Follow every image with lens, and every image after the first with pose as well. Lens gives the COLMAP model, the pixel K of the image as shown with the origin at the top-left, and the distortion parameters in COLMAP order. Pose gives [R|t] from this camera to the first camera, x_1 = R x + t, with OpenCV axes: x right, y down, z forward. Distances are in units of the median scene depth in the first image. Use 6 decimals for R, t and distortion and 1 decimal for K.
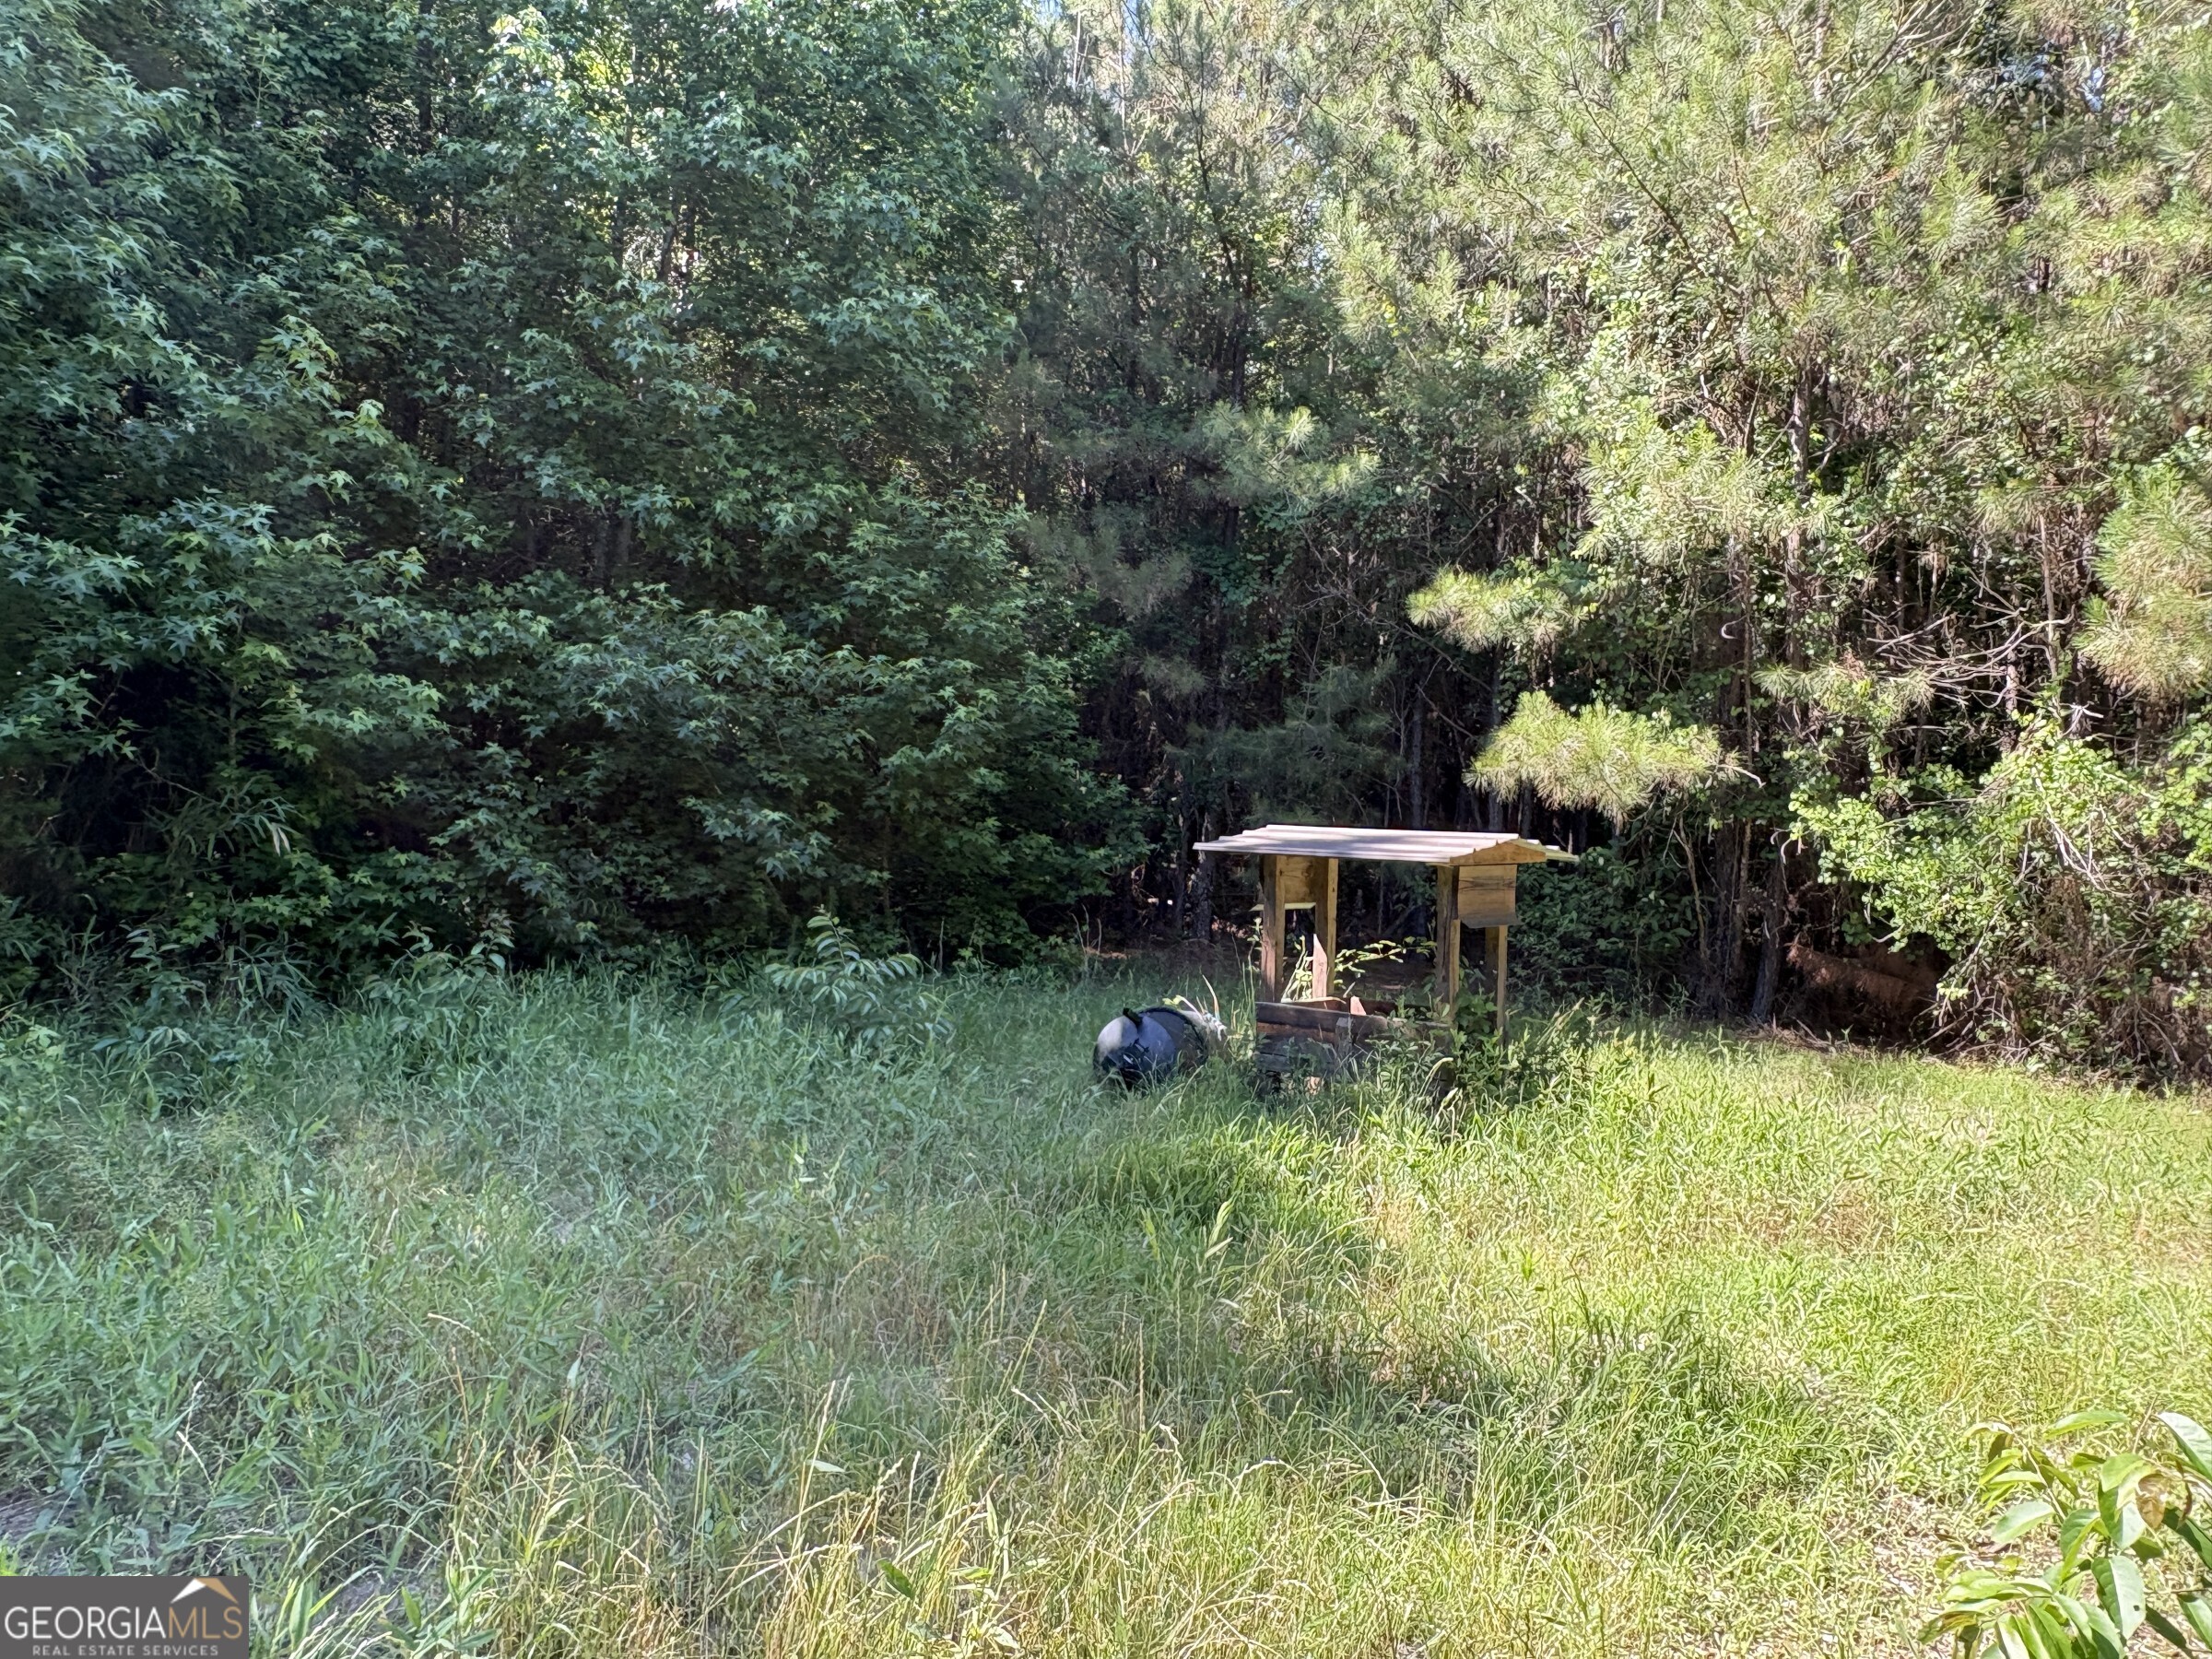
lens RADIAL K [[1687.9, 0, 1106.0], [0, 1687.9, 834.6], [0, 0, 1]] dist [-0.006474, 0.007743]
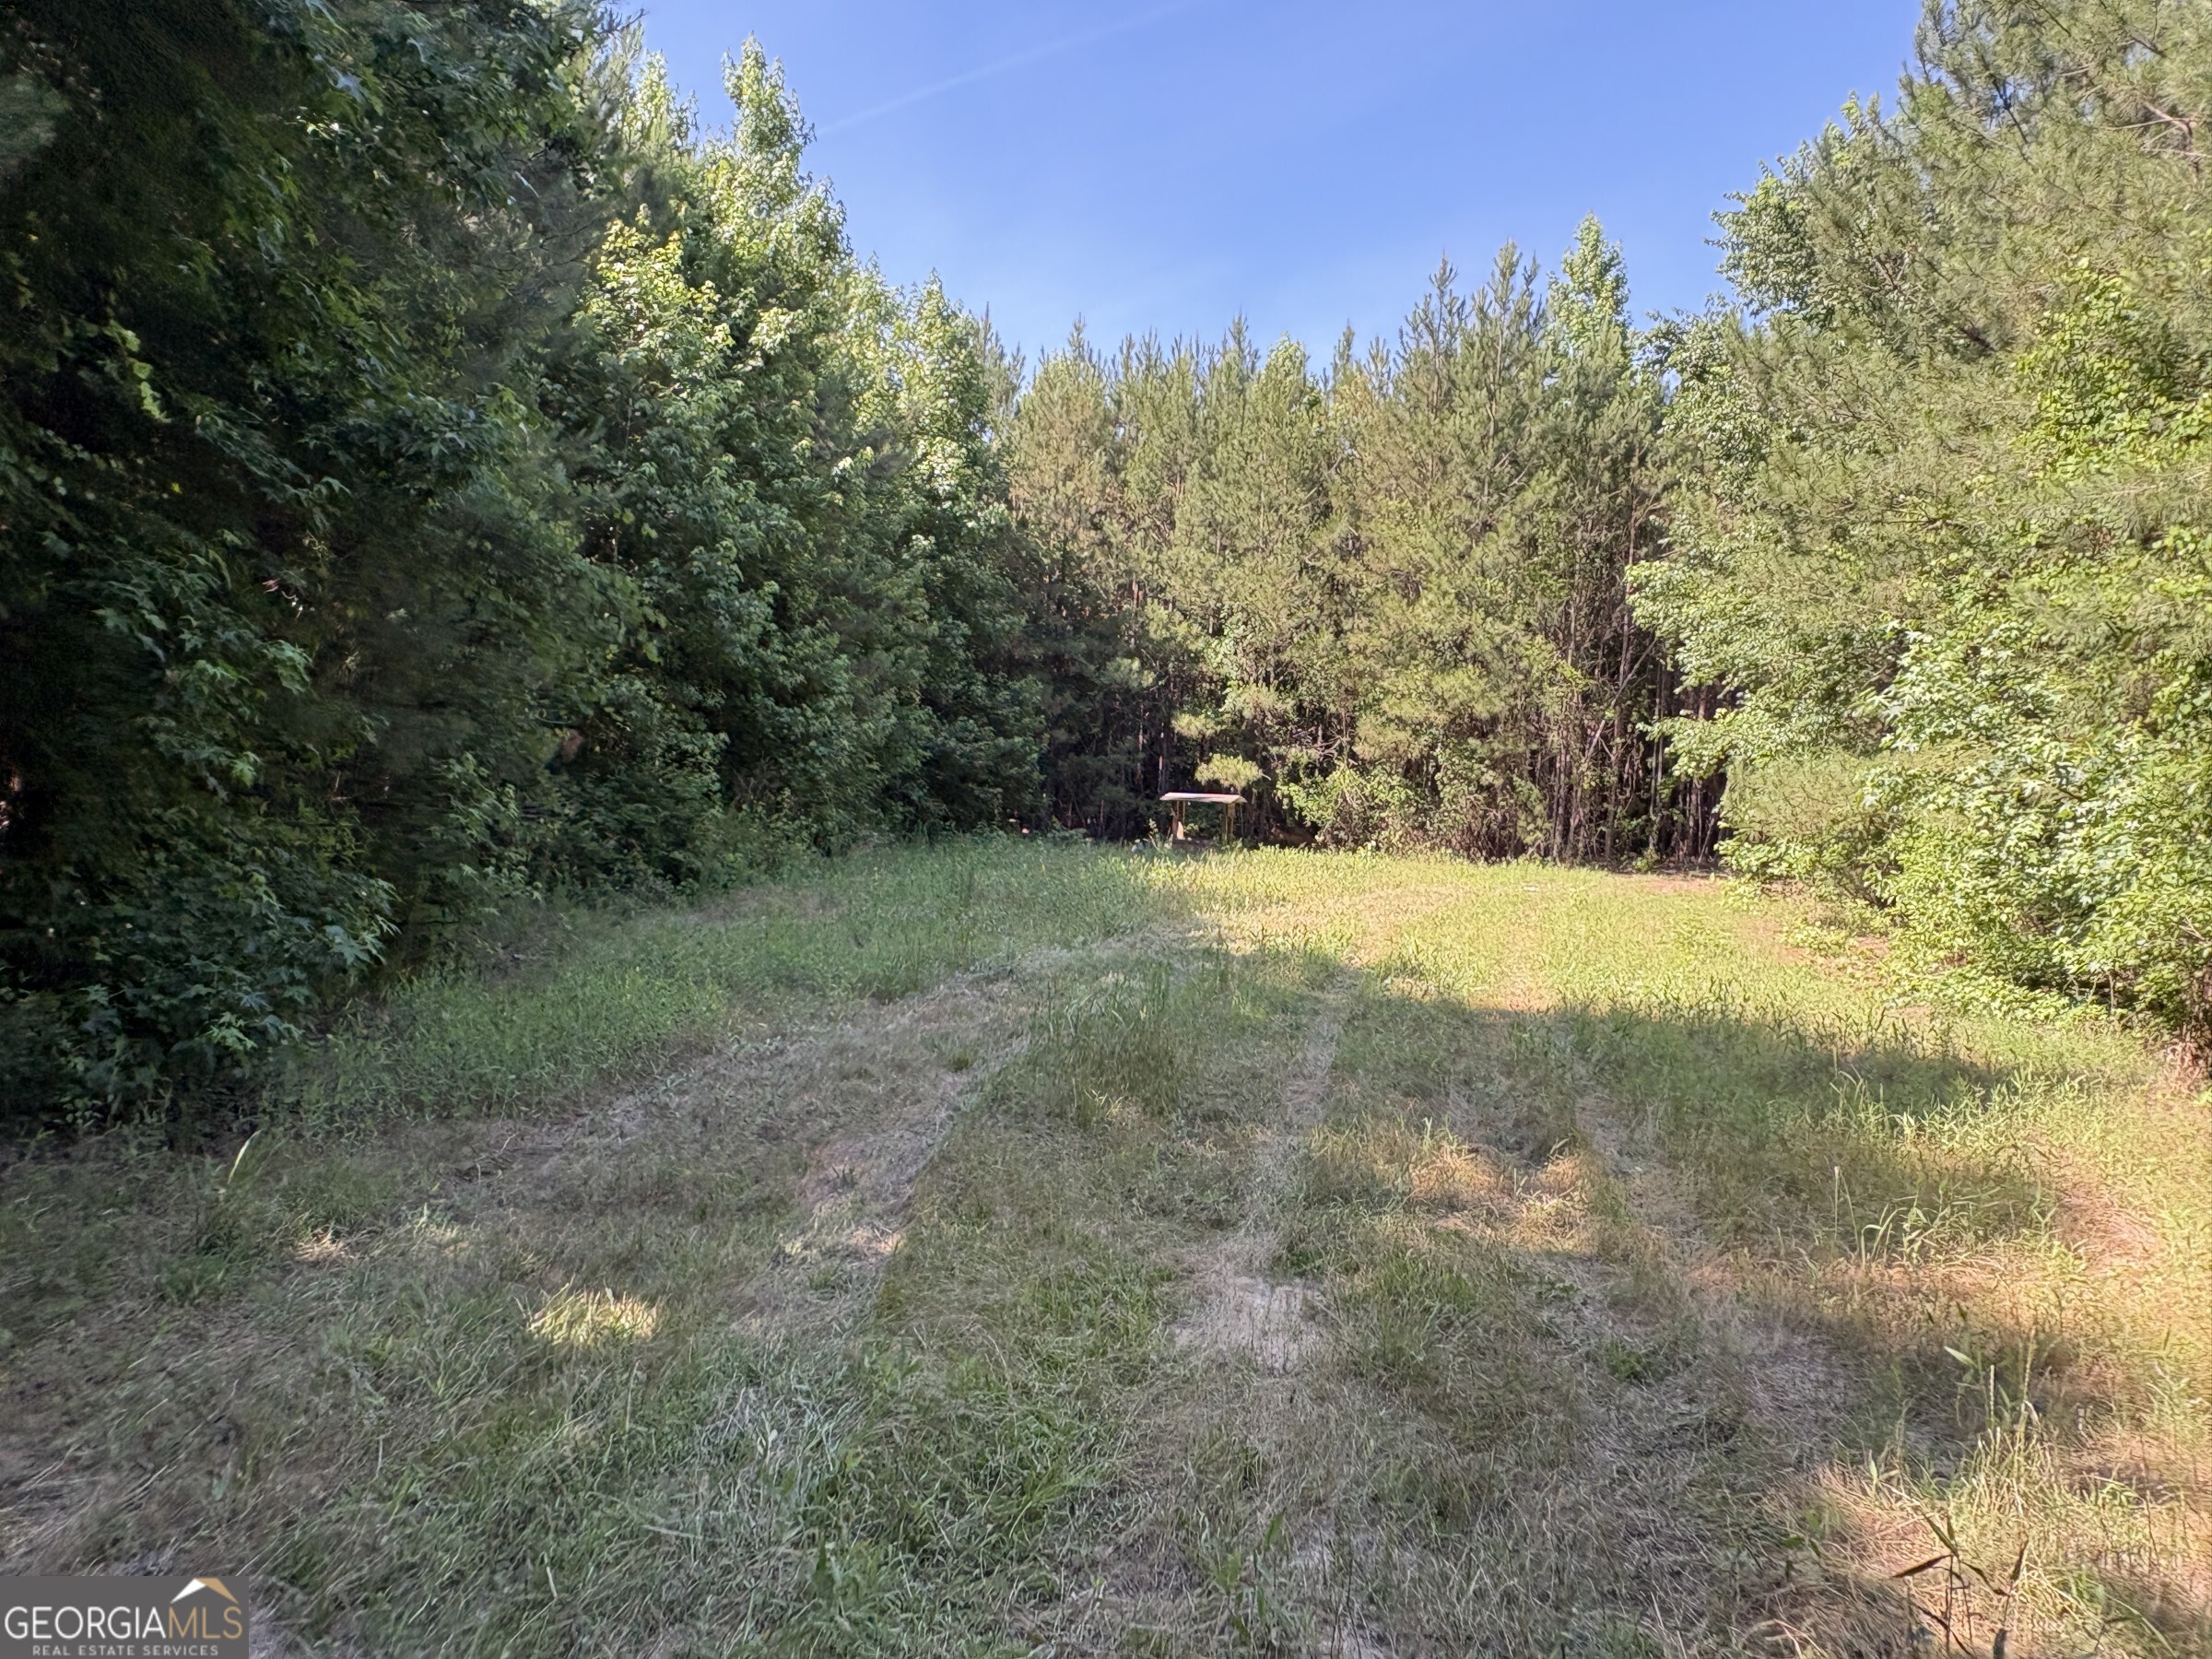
lens RADIAL K [[1687.9, 0, 1105.9], [0, 1687.9, 825.2], [0, 0, 1]] dist [-0.006474, 0.007743]
pose [[0.917692, -0.013091, 0.397077, -1.313316], [0.000476, 0.999492, 0.031853, -0.047411], [-0.397293, -0.029042, 0.917232, -2.069942]]
